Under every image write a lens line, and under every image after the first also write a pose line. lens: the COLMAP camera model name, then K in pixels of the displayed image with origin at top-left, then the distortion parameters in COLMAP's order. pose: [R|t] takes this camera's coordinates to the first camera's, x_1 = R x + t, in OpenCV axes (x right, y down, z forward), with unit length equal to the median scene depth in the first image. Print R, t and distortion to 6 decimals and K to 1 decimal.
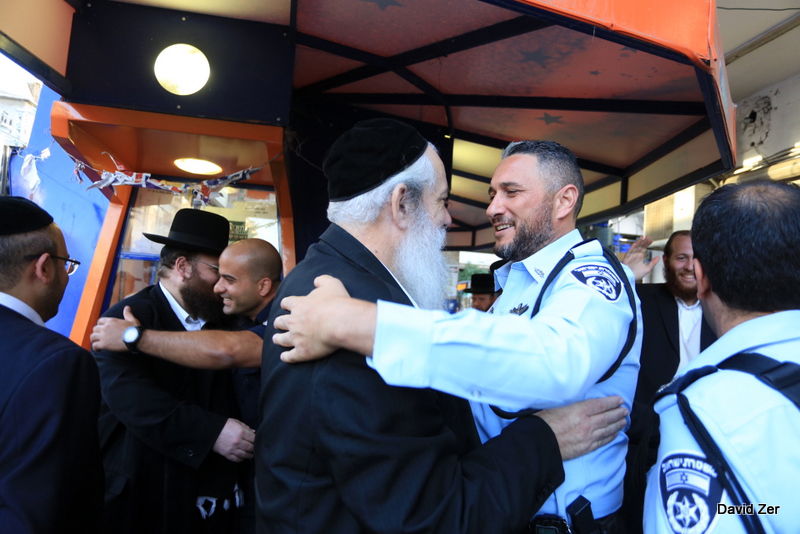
lens RADIAL K [[498.9, 0, 407.9], [0, 498.9, 267.4], [0, 0, 1]] dist [-0.028167, 0.001641]
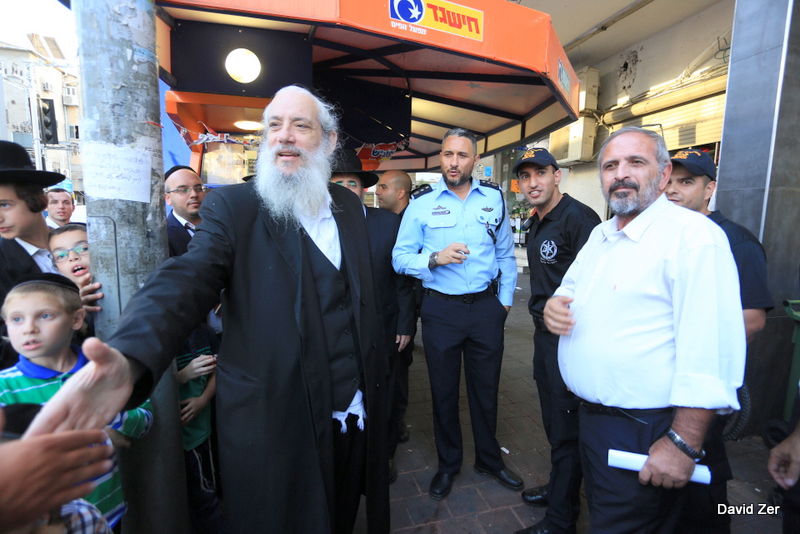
lens RADIAL K [[391.8, 0, 394.9], [0, 391.8, 263.2], [0, 0, 1]] dist [-0.038689, 0.006824]
pose [[0.997850, -0.047550, 0.045105, -0.040749], [0.037846, 0.979918, 0.195777, -0.001603], [-0.053508, -0.193649, 0.979611, -0.279516]]
